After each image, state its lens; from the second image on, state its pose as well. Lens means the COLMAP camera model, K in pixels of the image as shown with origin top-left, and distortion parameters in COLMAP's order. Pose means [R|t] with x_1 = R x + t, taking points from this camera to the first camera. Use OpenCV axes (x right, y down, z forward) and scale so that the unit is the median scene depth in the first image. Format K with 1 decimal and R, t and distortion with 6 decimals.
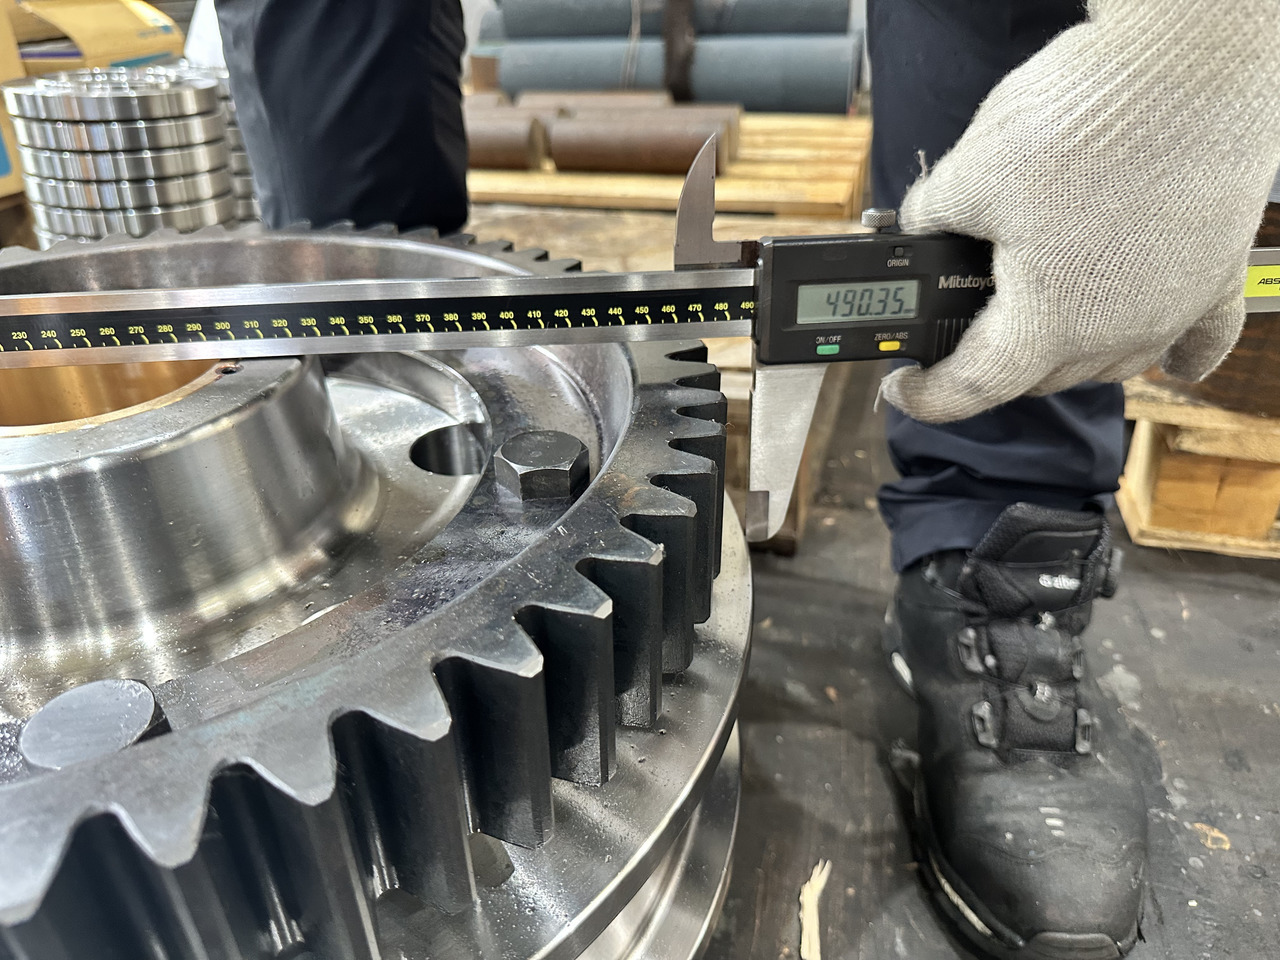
lens RADIAL K [[919.8, 0, 644.2], [0, 919.8, 482.2], [0, 0, 1]] dist [0.010430, -0.014619]
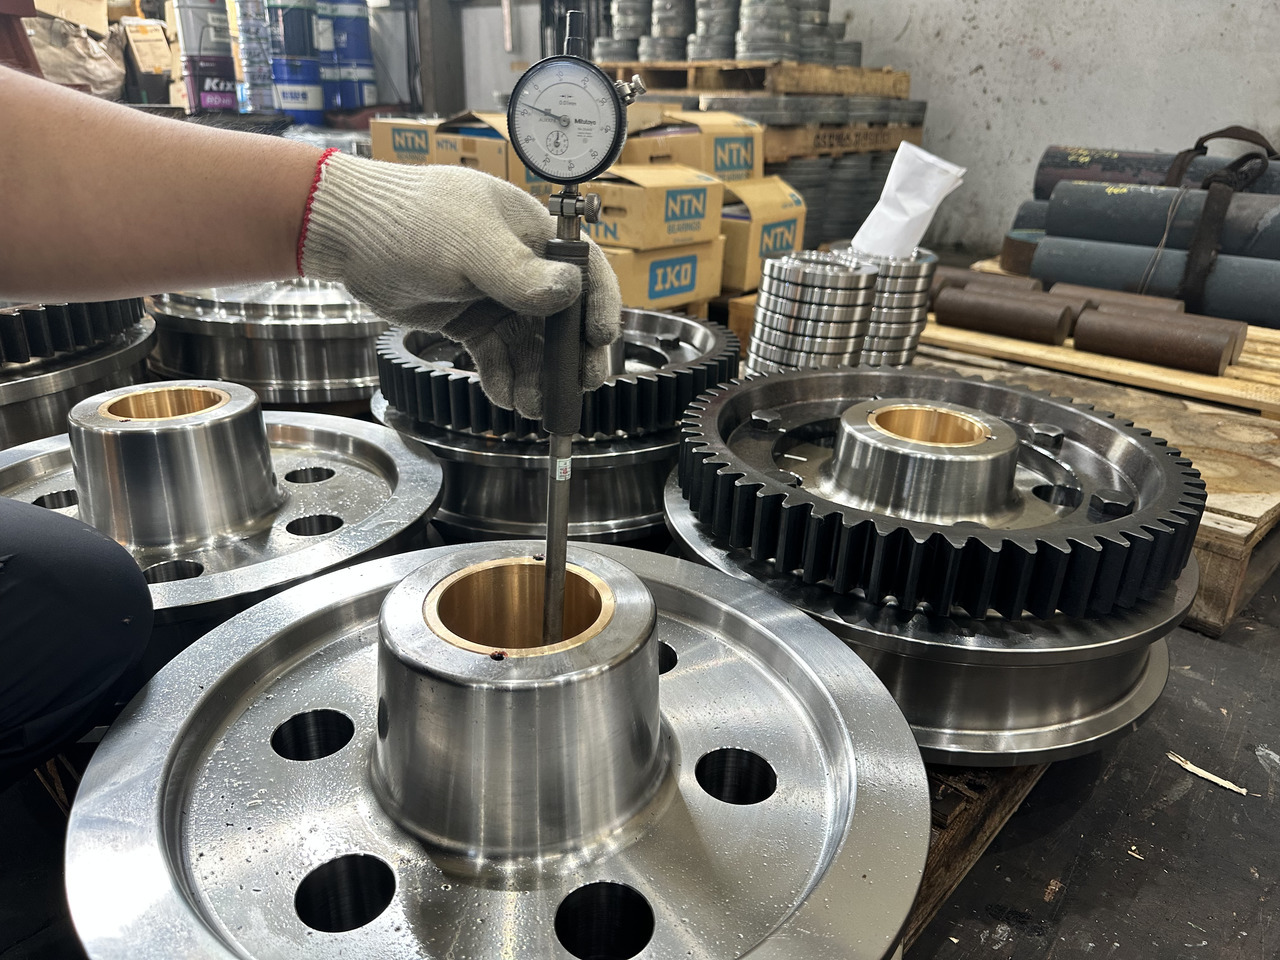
lens RADIAL K [[919.8, 0, 630.5], [0, 919.8, 481.7], [0, 0, 1]] dist [0.010430, -0.014619]
pose [[0.877983, 0.228463, -0.420656, -0.063384], [-0.276021, 0.959580, -0.054947, 0.114002], [0.391100, 0.164353, 0.905555, -0.485524]]
